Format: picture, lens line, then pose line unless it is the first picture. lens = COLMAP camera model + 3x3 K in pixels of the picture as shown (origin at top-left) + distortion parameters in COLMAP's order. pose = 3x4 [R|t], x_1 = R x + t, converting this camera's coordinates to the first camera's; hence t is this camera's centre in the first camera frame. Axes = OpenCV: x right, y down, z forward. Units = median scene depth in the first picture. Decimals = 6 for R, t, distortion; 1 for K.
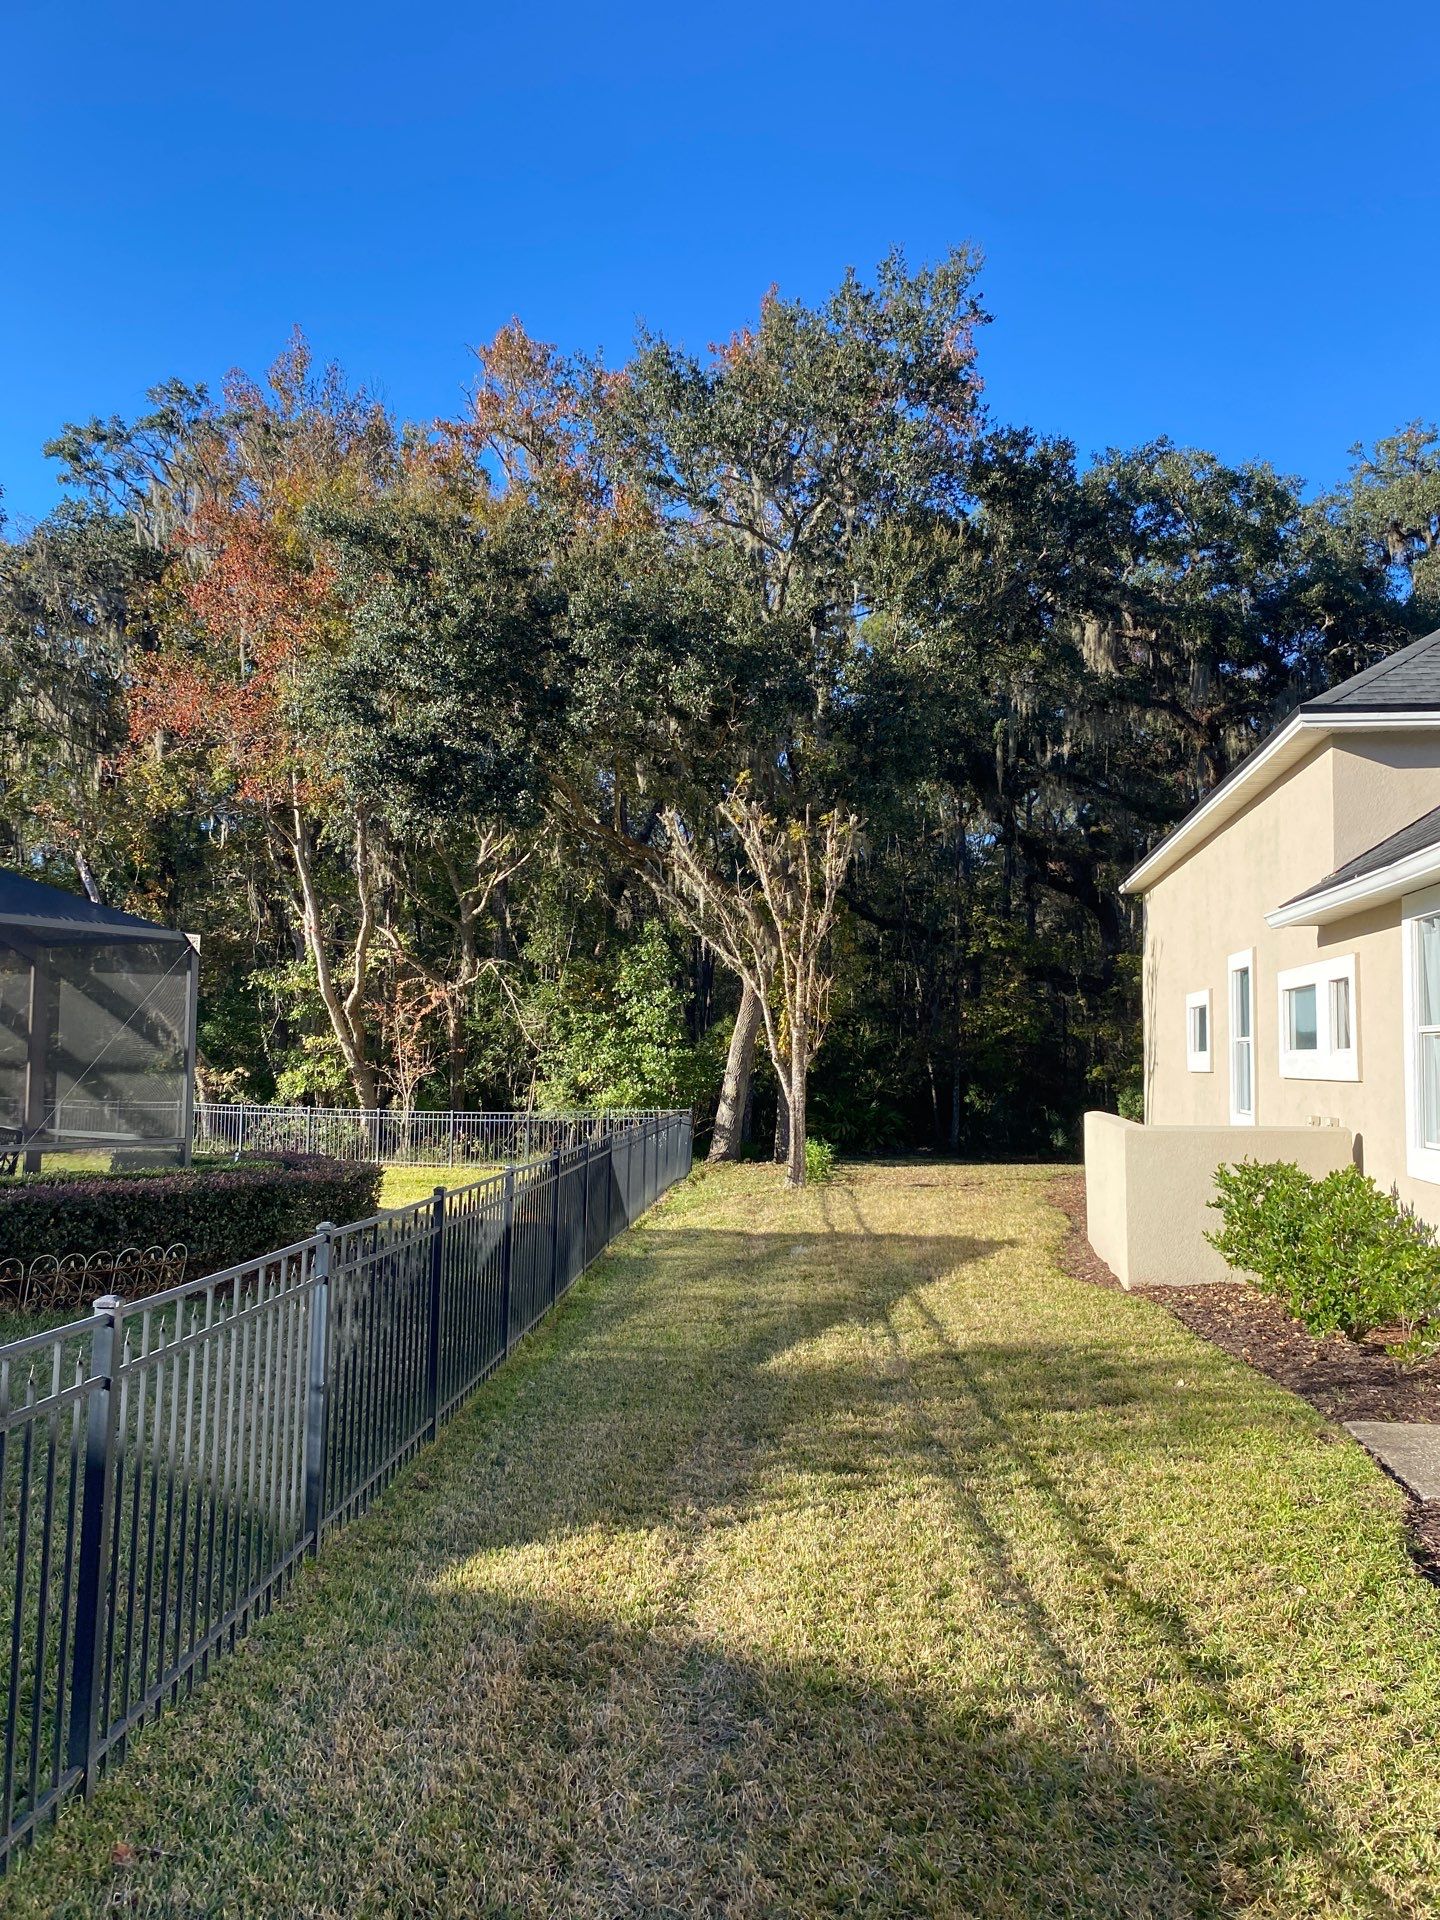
lens RADIAL K [[1581.1, 0, 720.0], [0, 1581.1, 960.0], [0, 0, 1]] dist [0.091206, -0.134421]
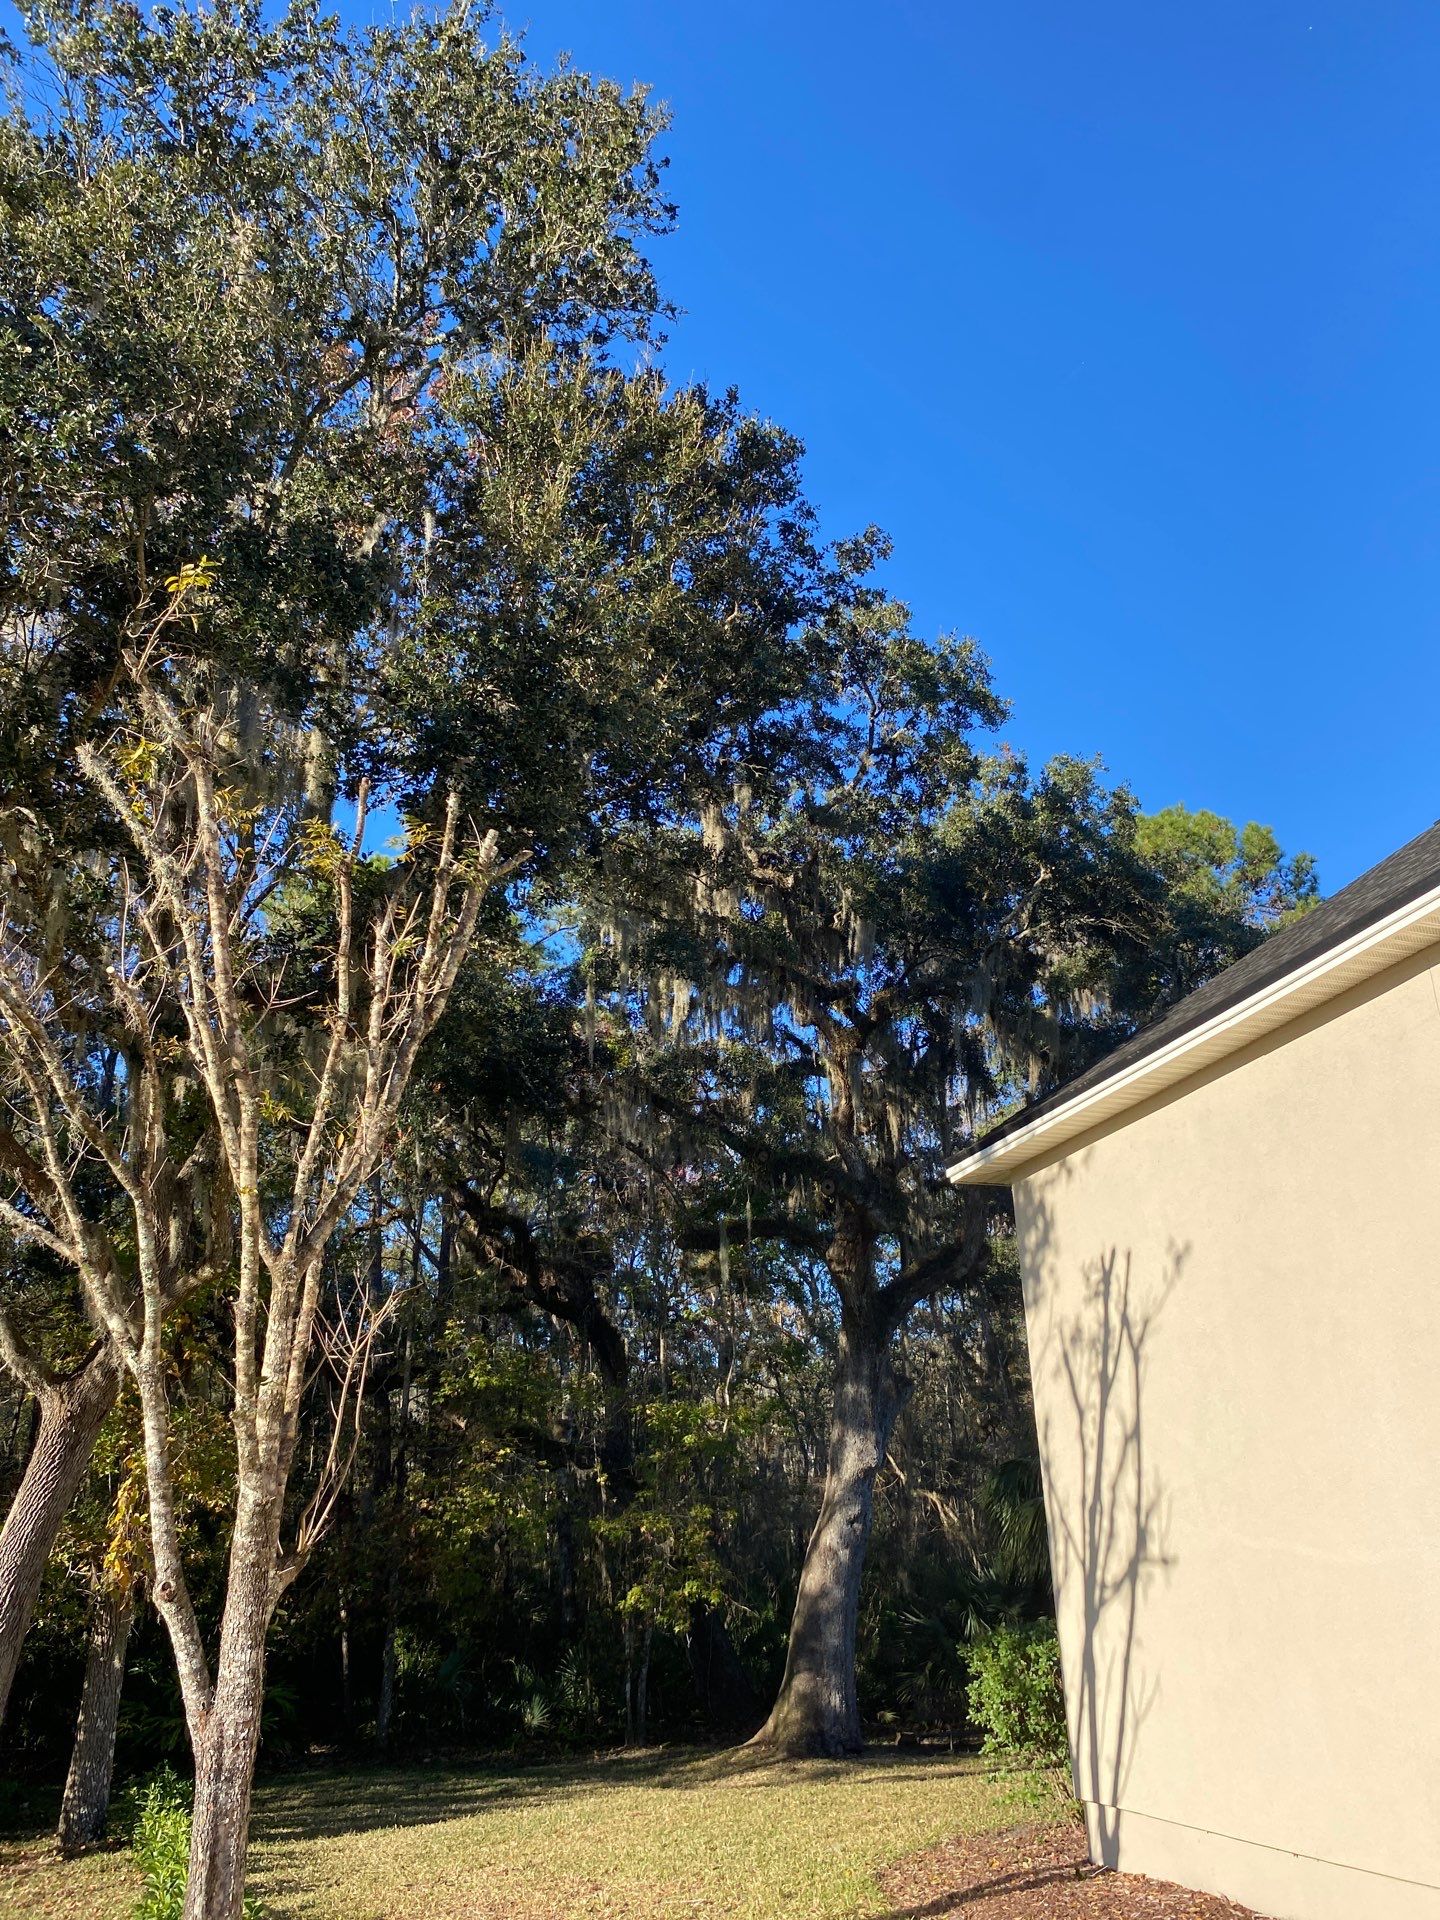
lens RADIAL K [[1505.9, 0, 751.3], [0, 1505.9, 959.6], [0, 0, 1]] dist [0.001089, -0.001263]
pose [[0.899784, 0.132442, 0.415749, 0.000712], [0.010344, 0.946079, -0.323771, 0.042003], [-0.436212, 0.295624, 0.849897, 0.651438]]
